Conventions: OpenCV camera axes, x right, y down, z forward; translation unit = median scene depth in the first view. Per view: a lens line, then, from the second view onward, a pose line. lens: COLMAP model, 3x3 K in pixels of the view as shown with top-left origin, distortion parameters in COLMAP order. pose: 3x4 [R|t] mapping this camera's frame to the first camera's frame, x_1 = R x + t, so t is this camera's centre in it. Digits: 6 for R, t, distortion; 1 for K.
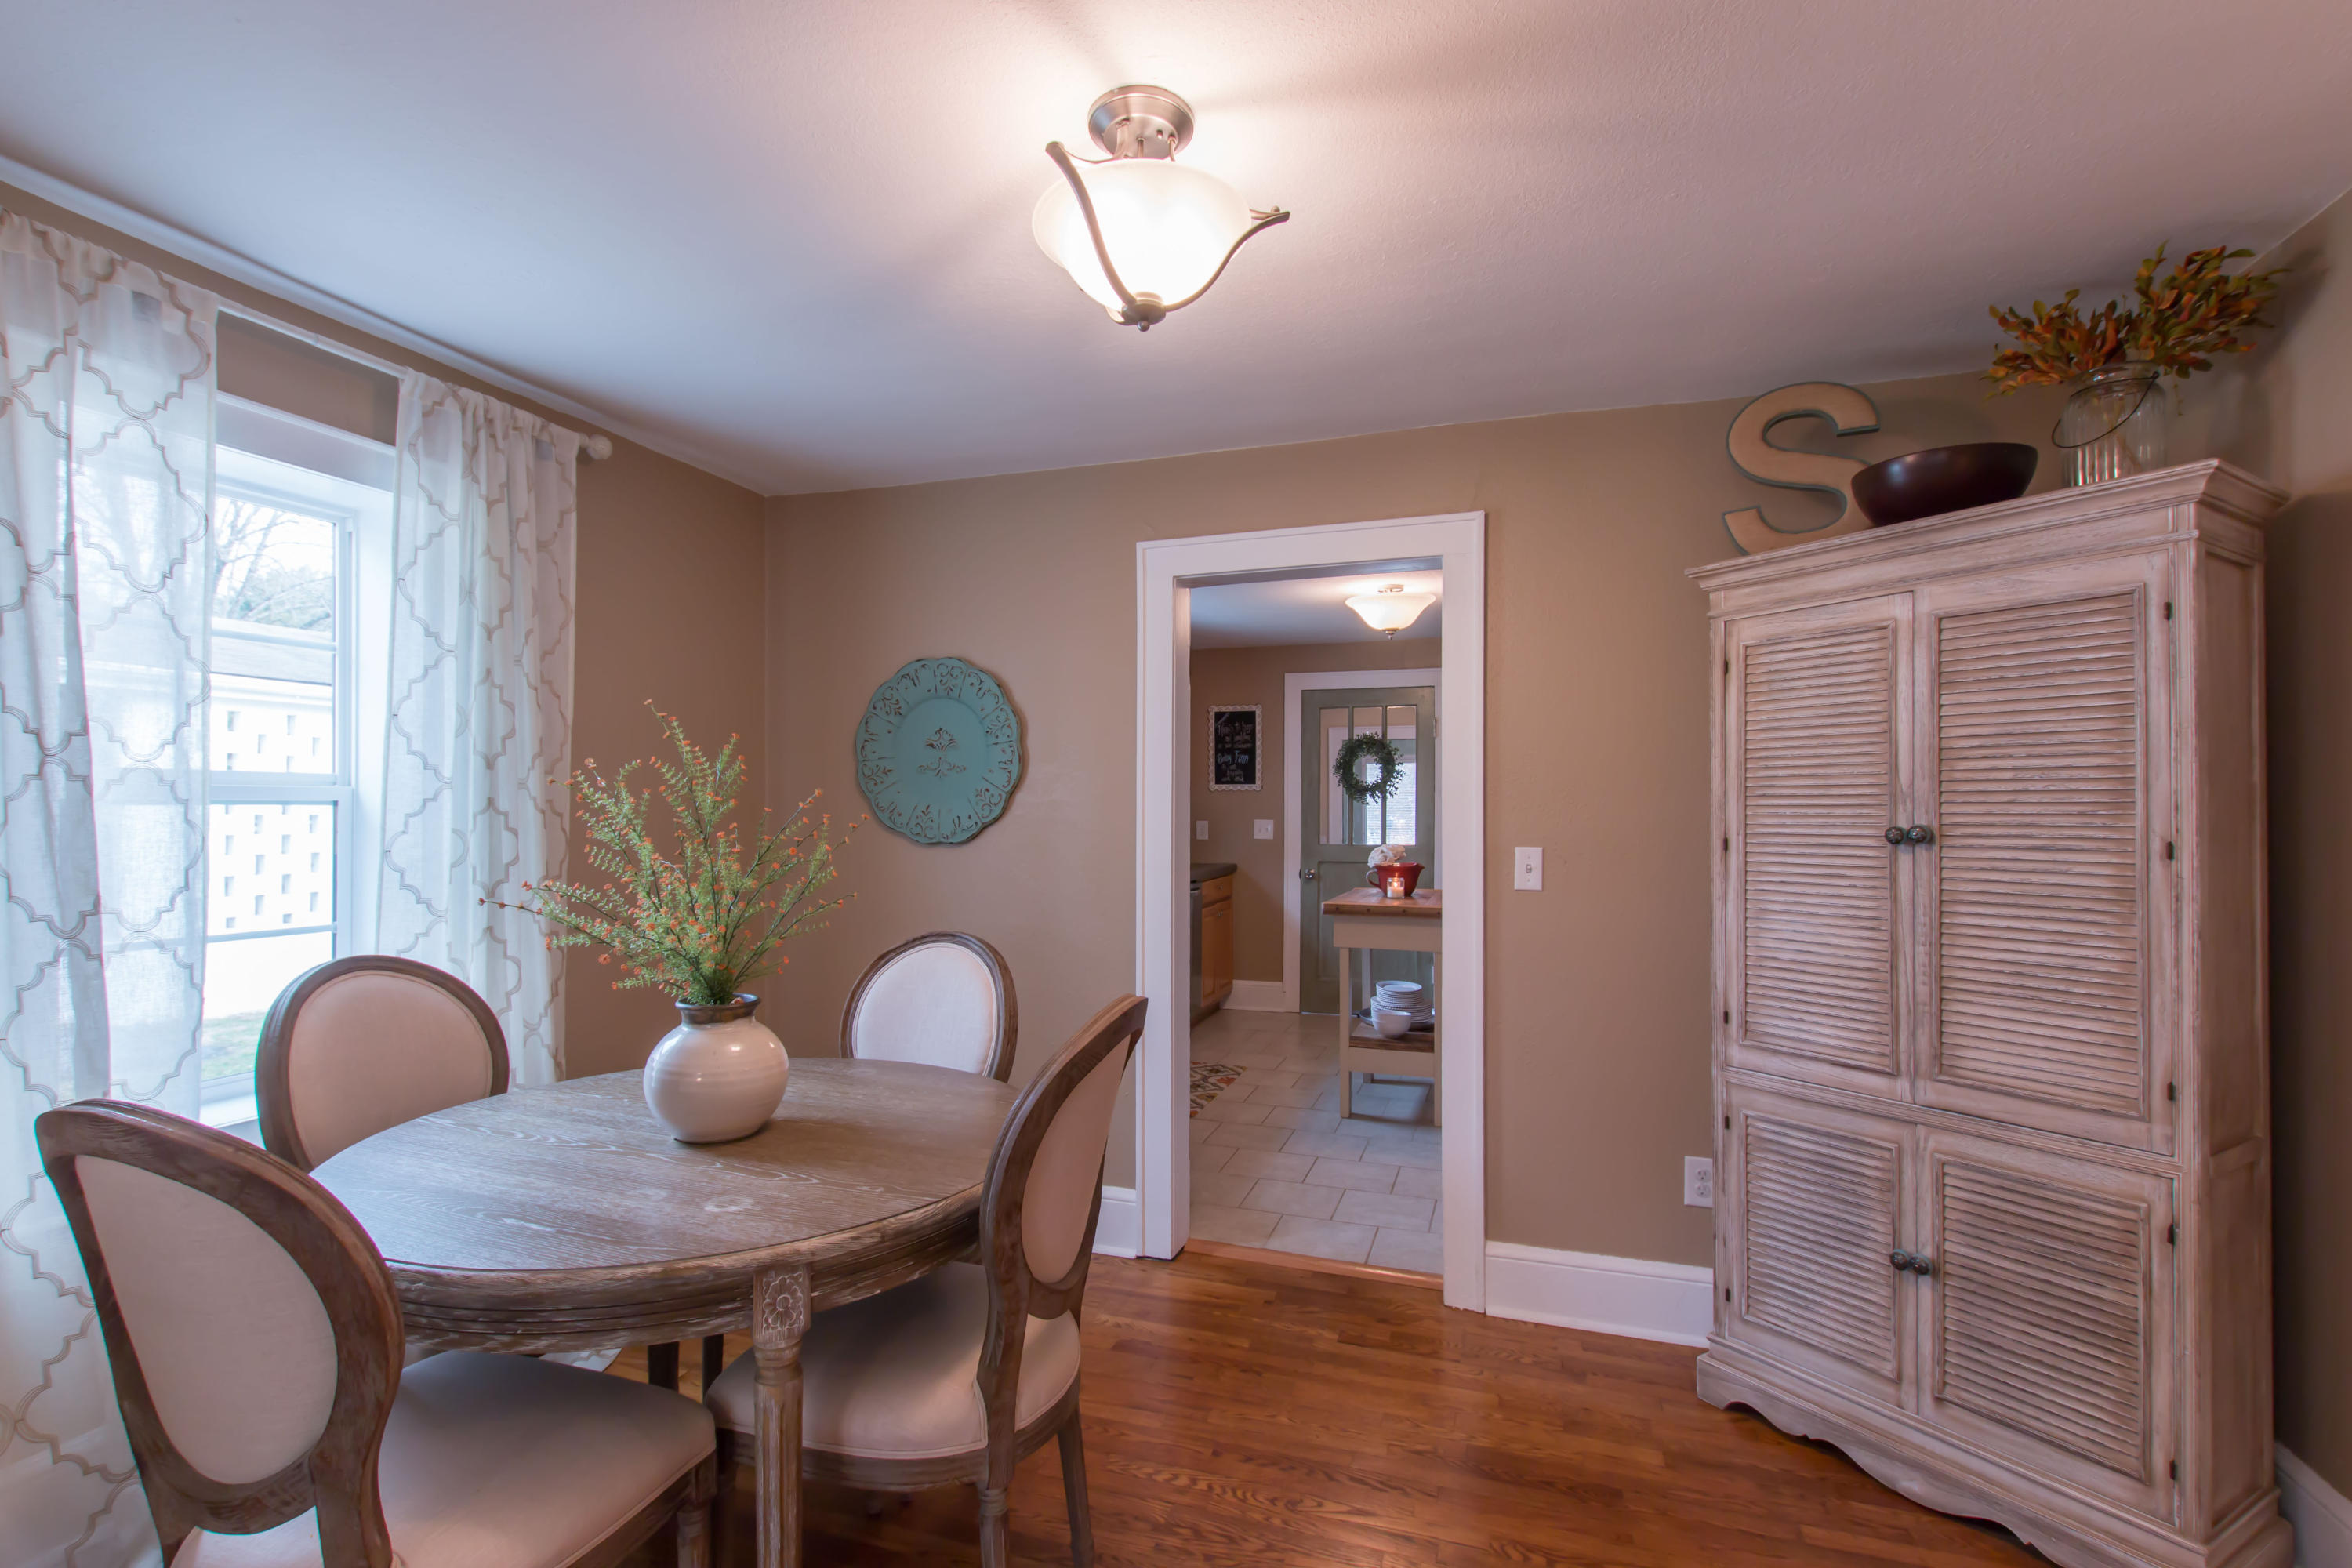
lens RADIAL K [[1096.2, 0, 1177.1], [0, 1096.2, 791.9], [0, 0, 1]] dist [0.000279, -0.007959]
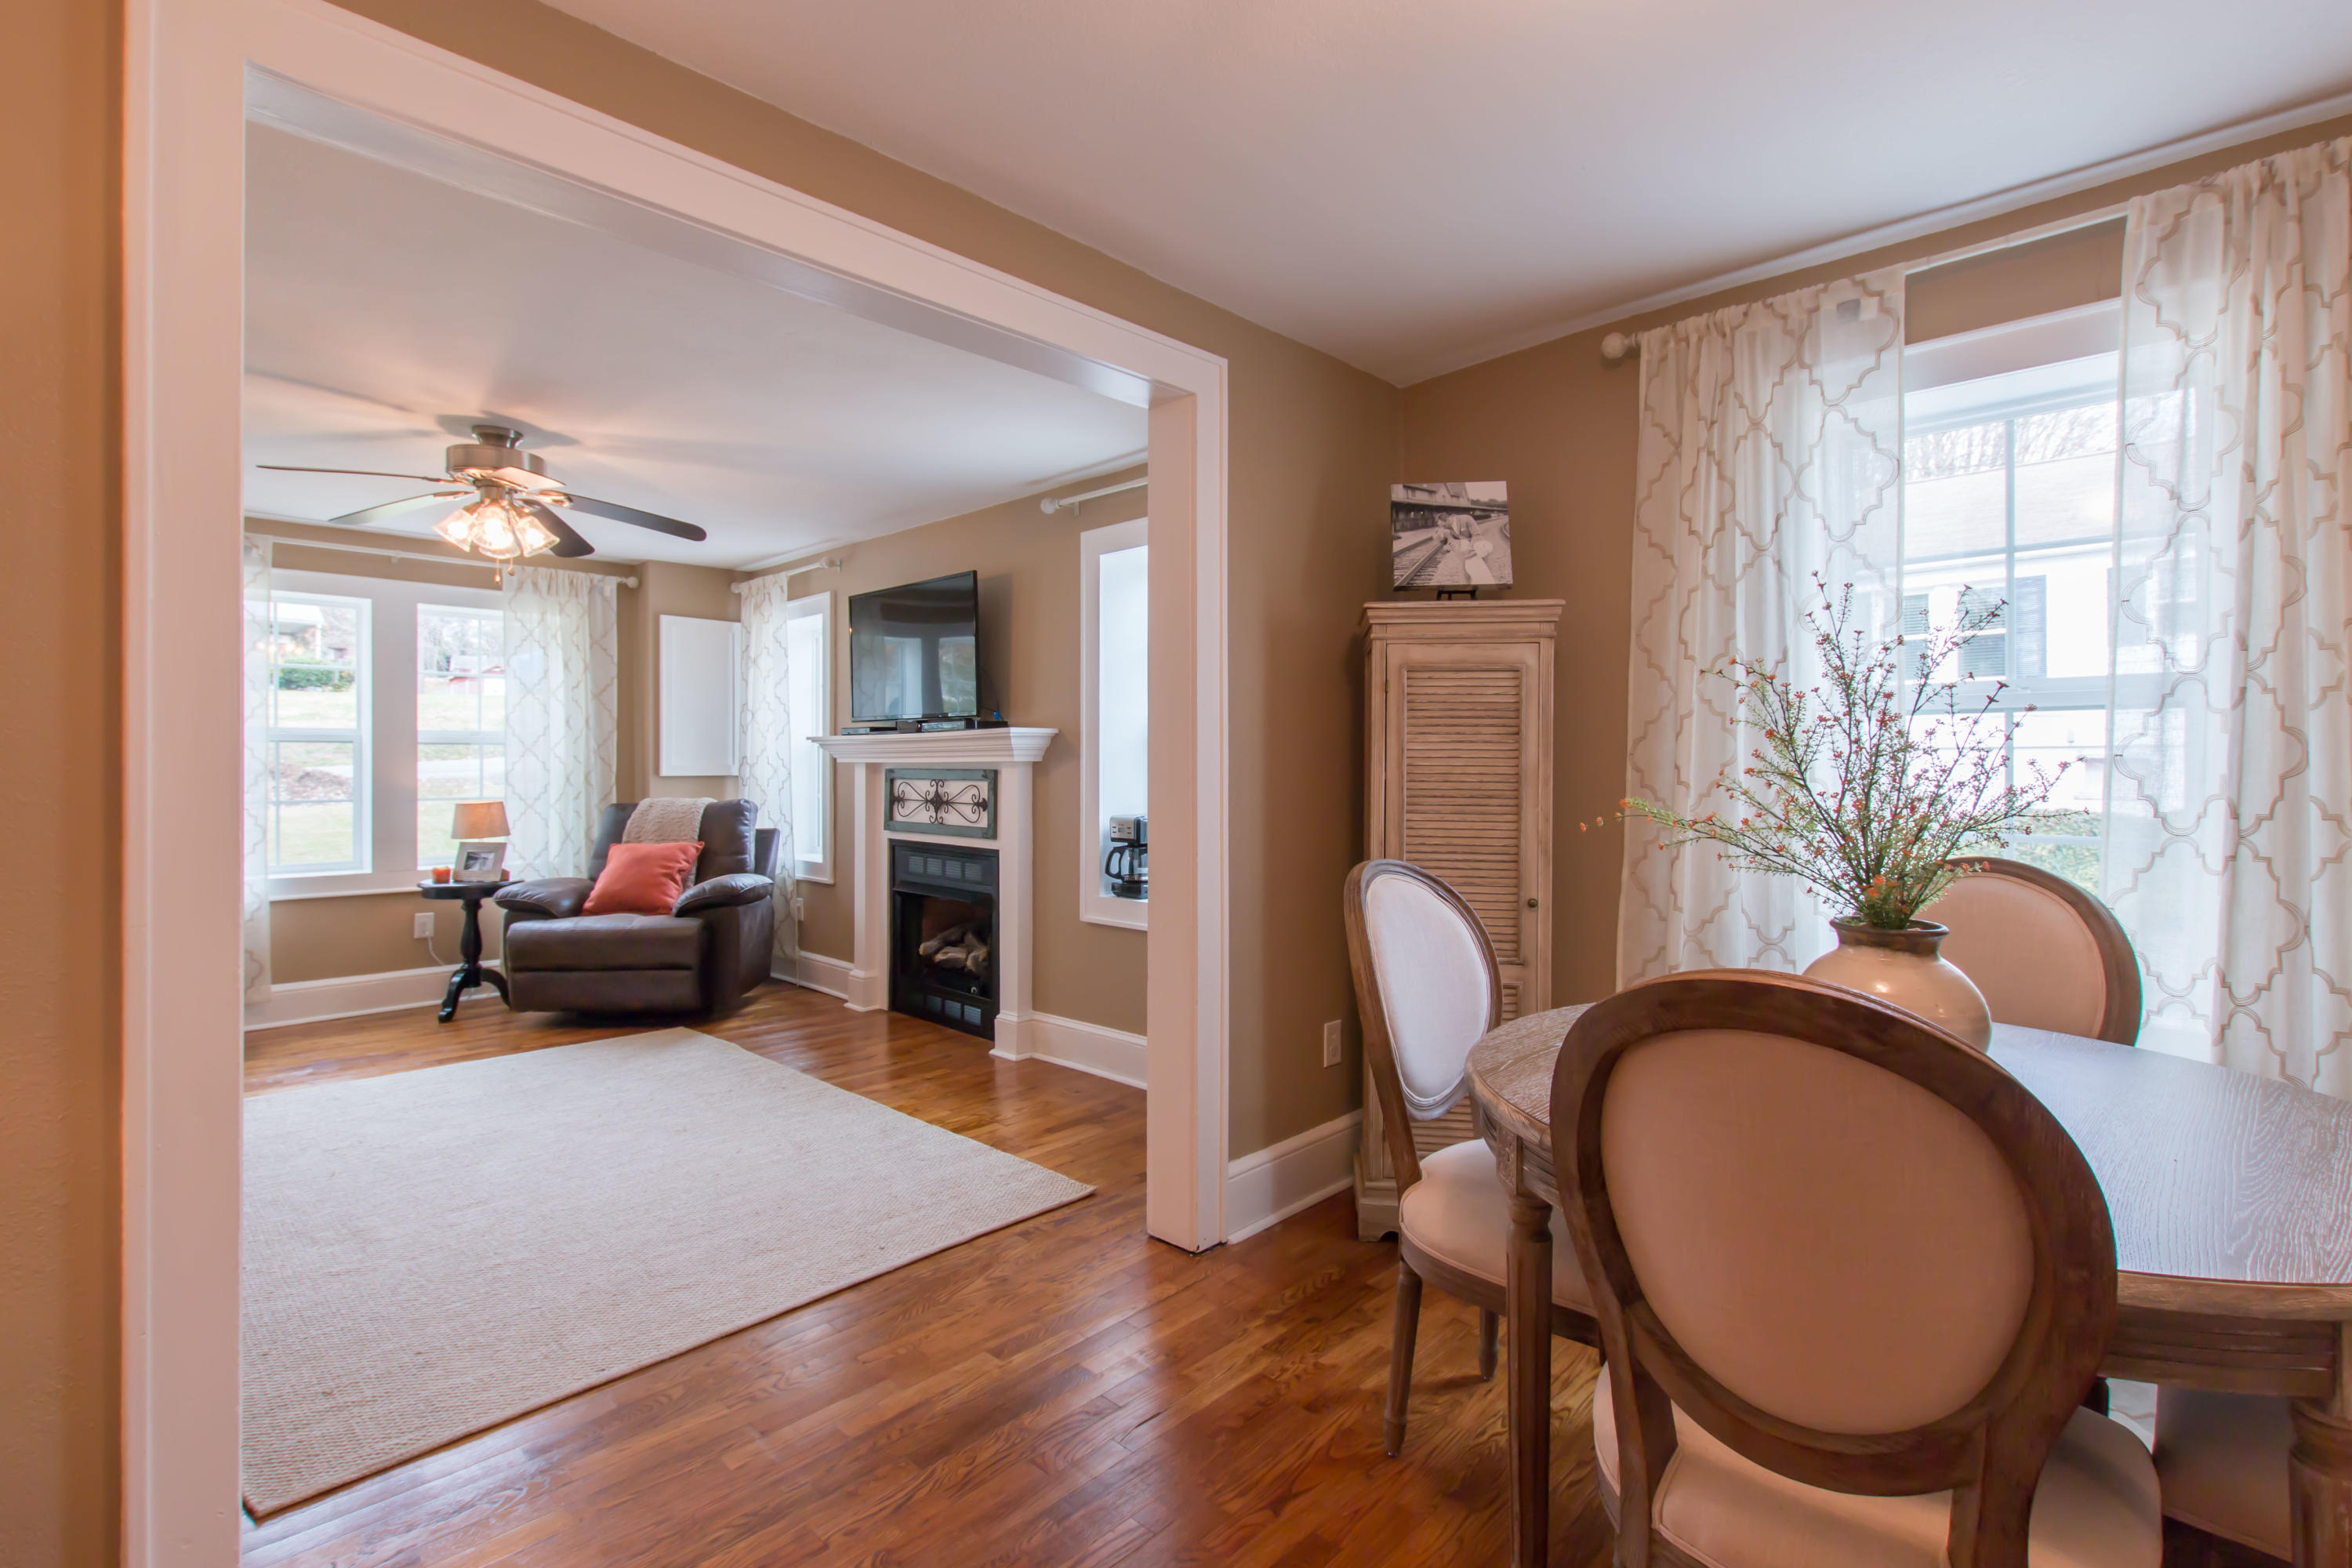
lens RADIAL K [[1073.6, 0, 1144.1], [0, 1073.6, 769.6], [0, 0, 1]] dist [0.002086, 0.000129]
pose [[-0.451789, -0.001154, -0.892124, 0.139703], [0.011716, 0.999905, -0.007227, 0.021022], [0.892048, -0.013717, -0.451733, 0.230108]]
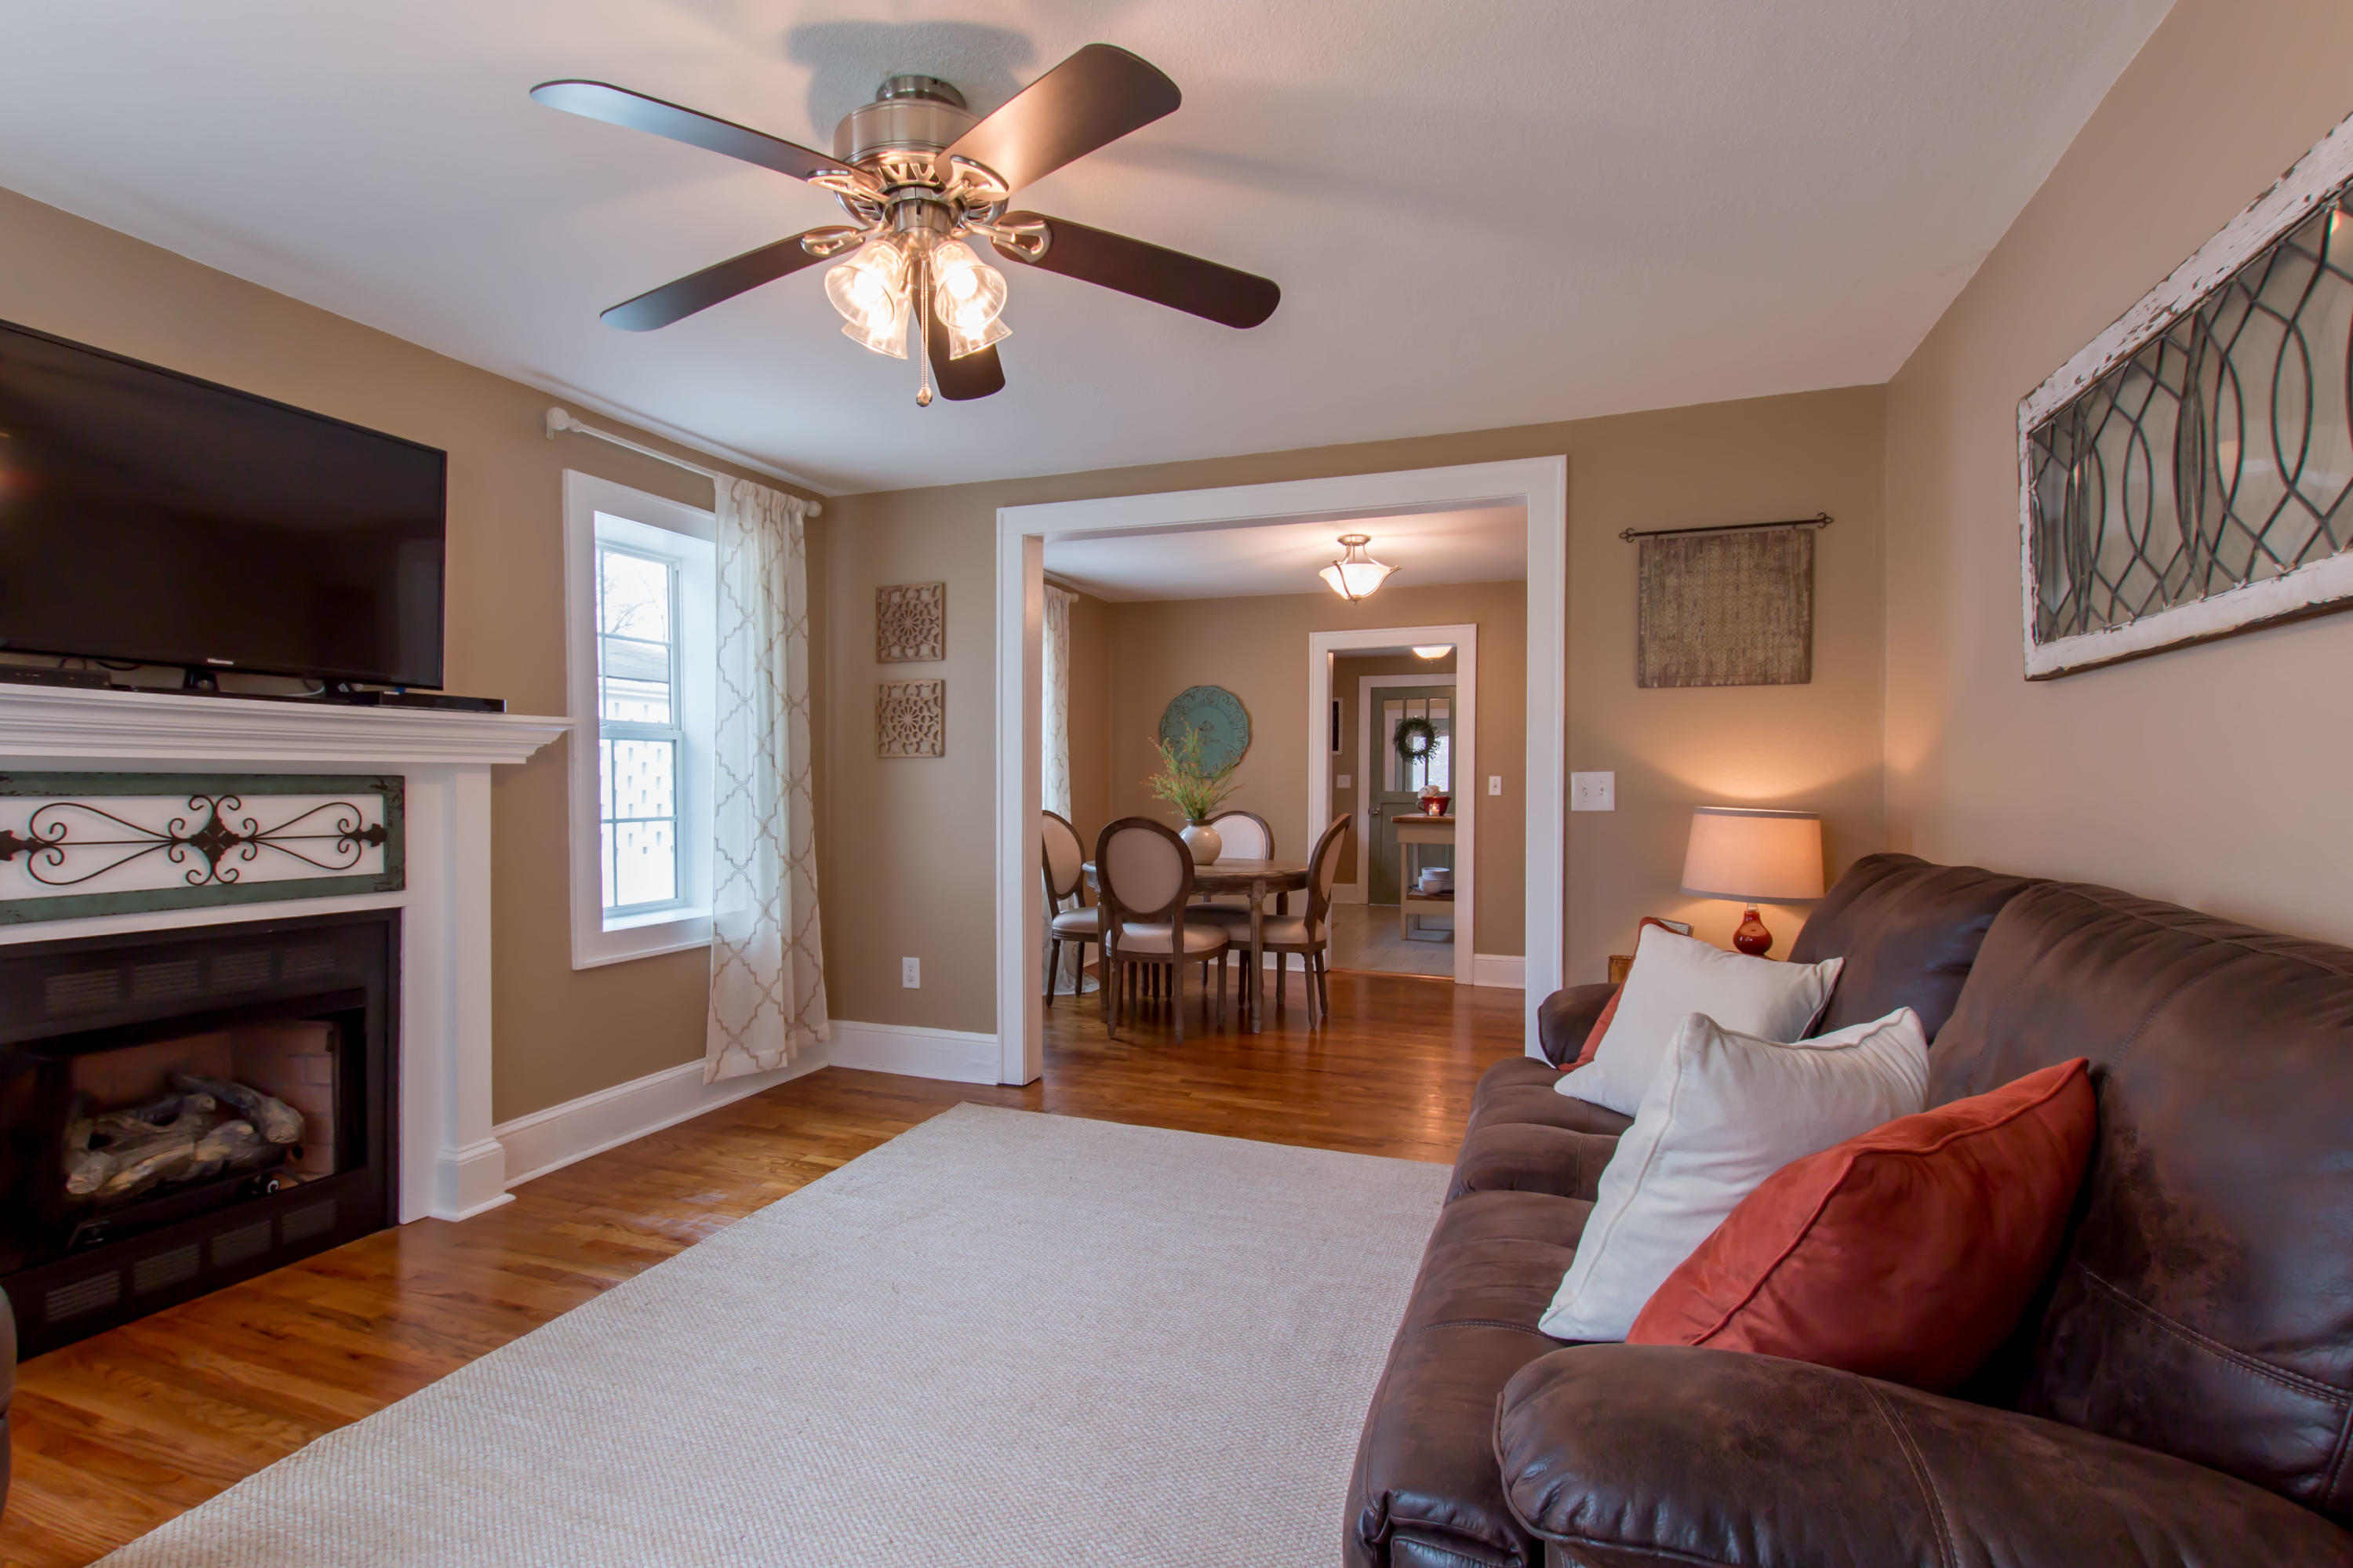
lens RADIAL K [[1118.3, 0, 1124.7], [0, 1118.3, 788.9], [0, 0, 1]] dist [-0.000657, -0.000250]
pose [[0.997231, 0.001077, -0.074352, -0.106341], [0.000554, 0.999760, 0.021912, 0.011300], [0.074357, -0.021892, 0.996991, -0.540997]]
